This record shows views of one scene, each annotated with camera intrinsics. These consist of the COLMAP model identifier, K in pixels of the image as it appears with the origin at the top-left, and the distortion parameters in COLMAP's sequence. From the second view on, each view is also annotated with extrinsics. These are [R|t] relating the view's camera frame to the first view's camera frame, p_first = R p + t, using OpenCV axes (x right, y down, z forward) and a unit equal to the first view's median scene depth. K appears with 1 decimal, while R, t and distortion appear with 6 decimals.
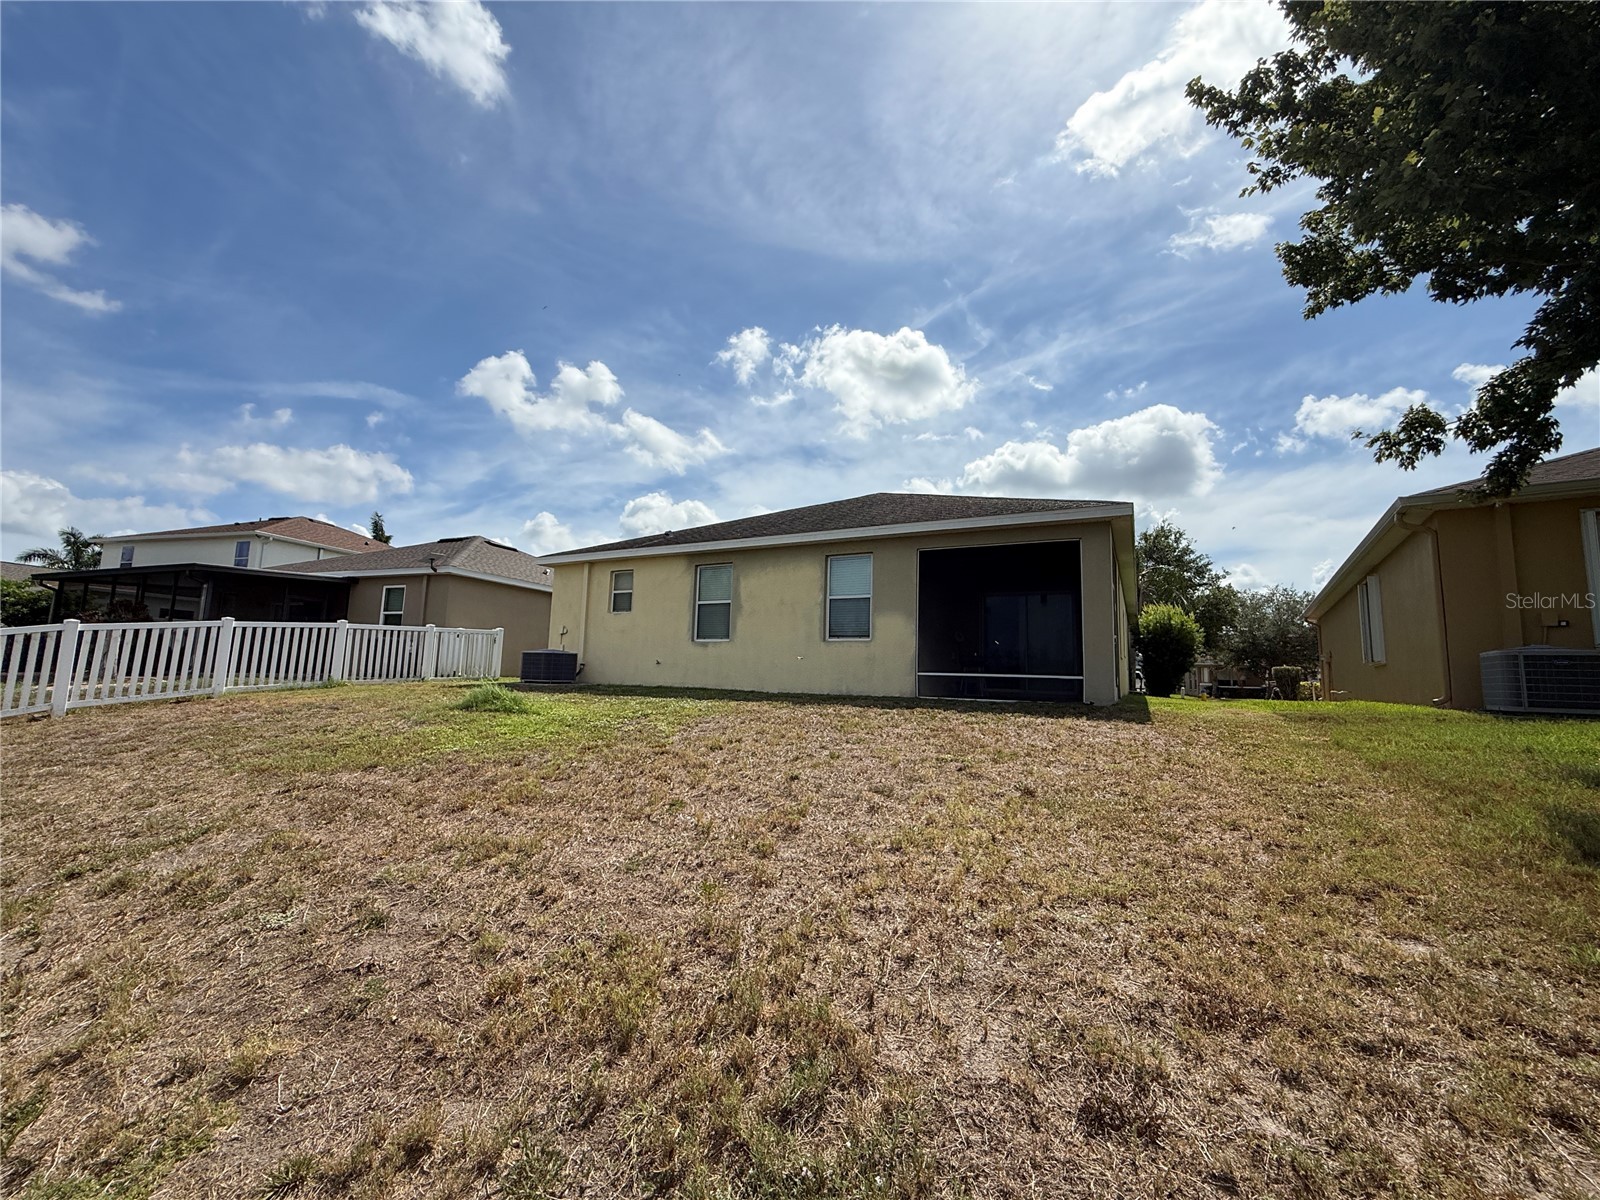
lens RADIAL K [[634.0, 0, 795.0], [0, 634.0, 596.7], [0, 0, 1]] dist [0.004306, -0.000003]
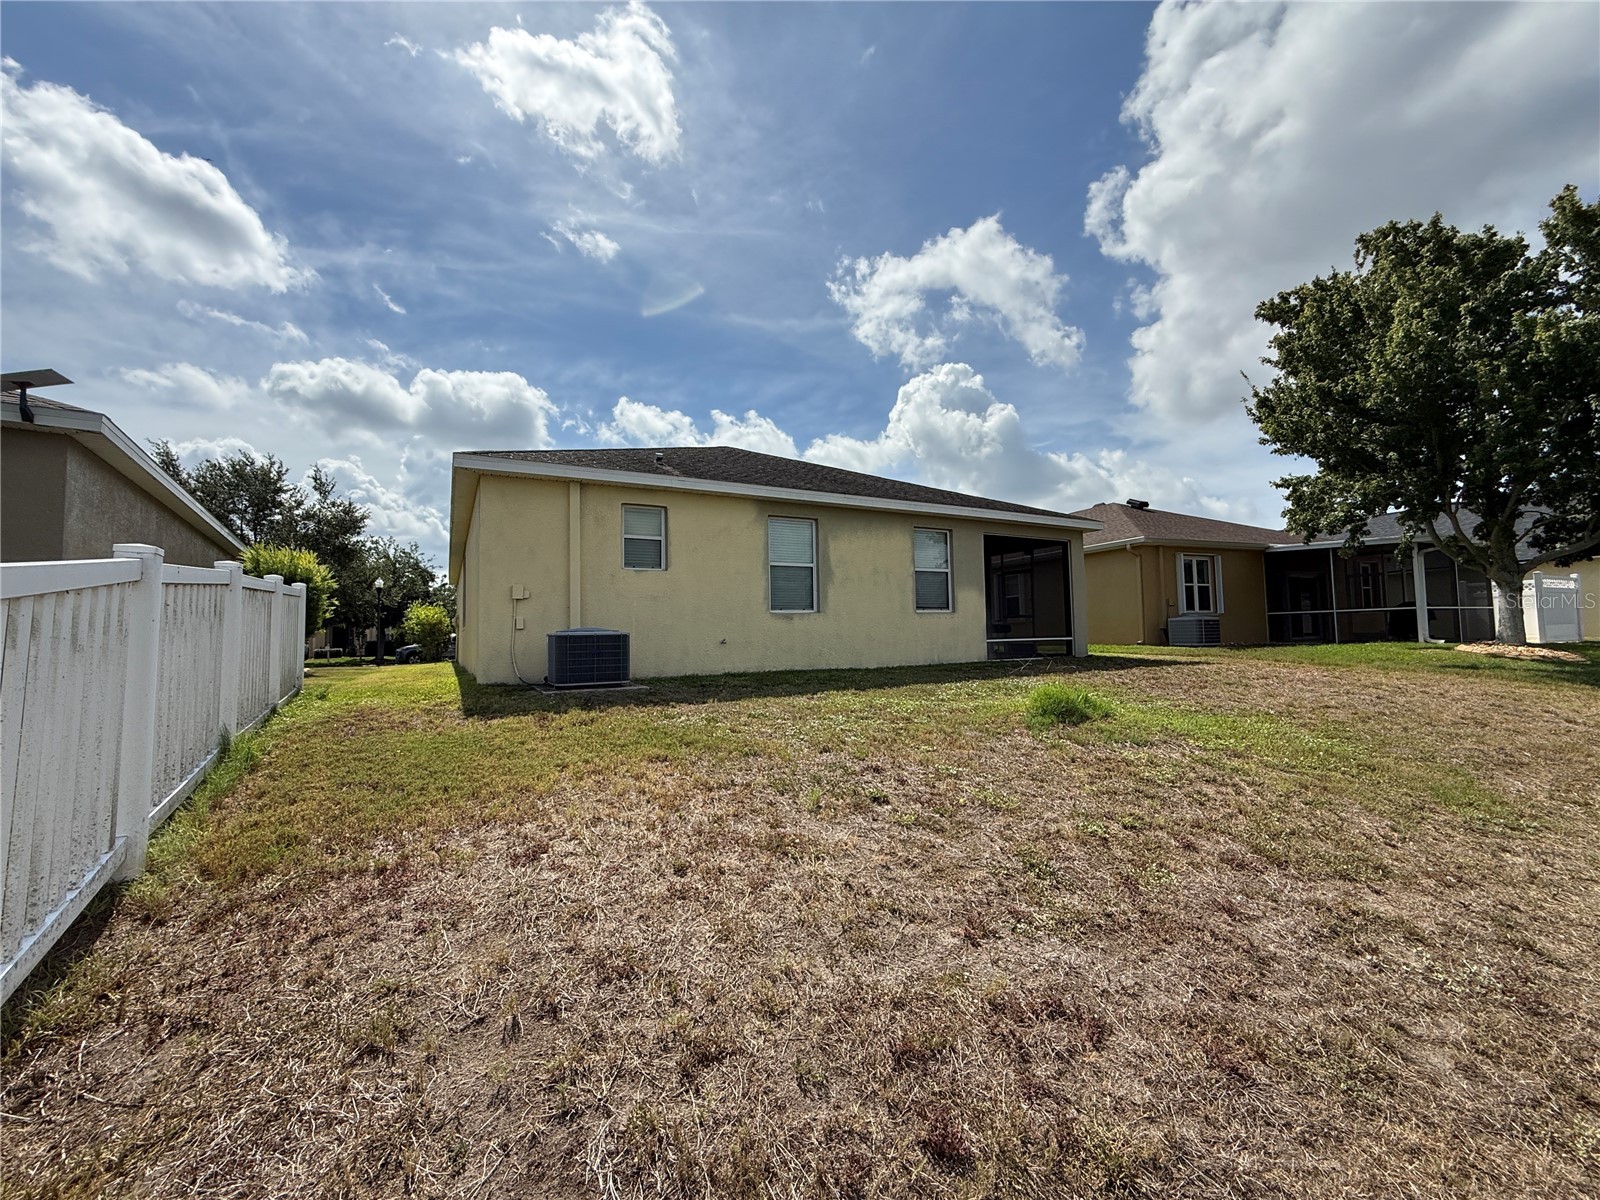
lens RADIAL K [[634.0, 0, 796.8], [0, 634.0, 598.4], [0, 0, 1]] dist [0.004306, -0.000003]
pose [[0.552625, 0.007878, 0.833392, -0.745743], [-0.069581, 0.996900, 0.036717, 0.020100], [-0.830520, -0.078279, 0.551461, 0.509086]]
